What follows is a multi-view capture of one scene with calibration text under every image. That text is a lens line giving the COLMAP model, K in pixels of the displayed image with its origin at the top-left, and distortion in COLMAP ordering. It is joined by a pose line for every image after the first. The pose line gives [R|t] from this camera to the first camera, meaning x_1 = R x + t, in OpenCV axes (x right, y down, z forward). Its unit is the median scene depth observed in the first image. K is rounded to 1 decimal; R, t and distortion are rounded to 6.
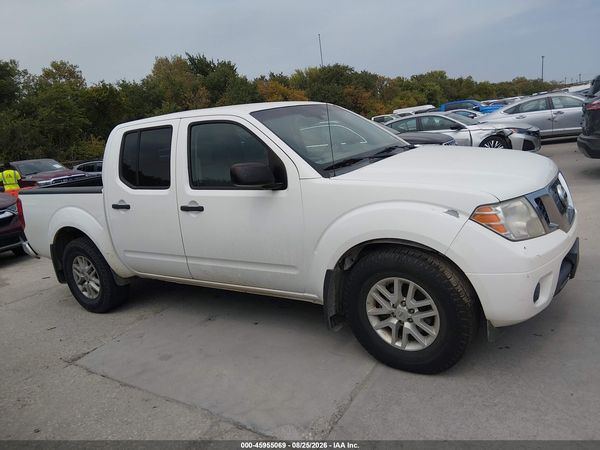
lens RADIAL K [[450.8, 0, 296.4], [0, 450.8, 227.7], [0, 0, 1]] dist [0.085513, -0.147504]
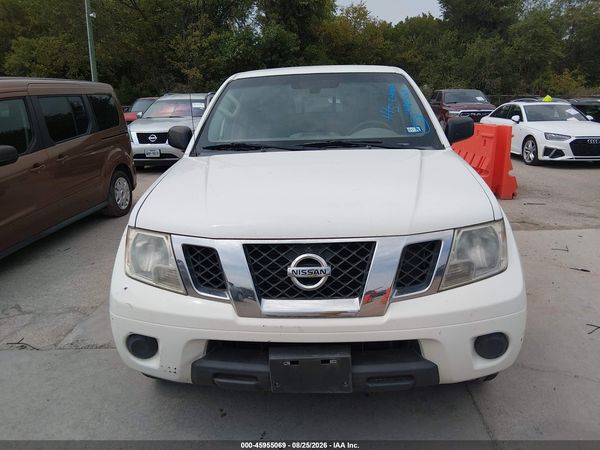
lens RADIAL K [[450.8, 0, 296.4], [0, 450.8, 227.7], [0, 0, 1]] dist [0.085513, -0.147504]
pose [[0.514399, 0.351694, -0.782116, 0.738701], [-0.229788, 0.935210, 0.269405, -0.206328], [0.826191, 0.041139, 0.561886, 0.455243]]
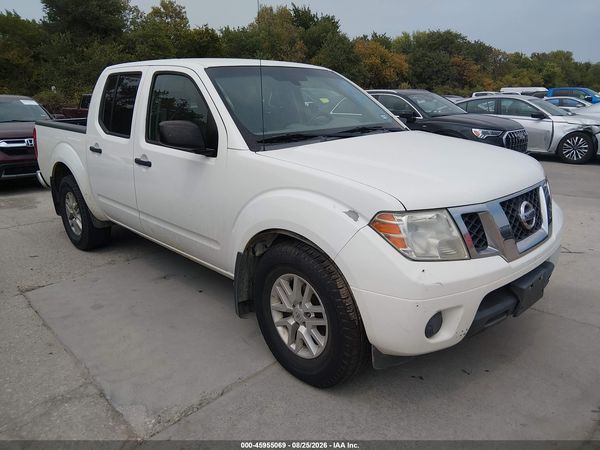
lens RADIAL K [[450.8, 0, 296.4], [0, 450.8, 227.7], [0, 0, 1]] dist [0.085513, -0.147504]
pose [[0.969746, 0.174332, -0.170882, 0.235369], [-0.160047, 0.982606, 0.094187, -0.042653], [0.184329, -0.063988, 0.980779, 0.091522]]
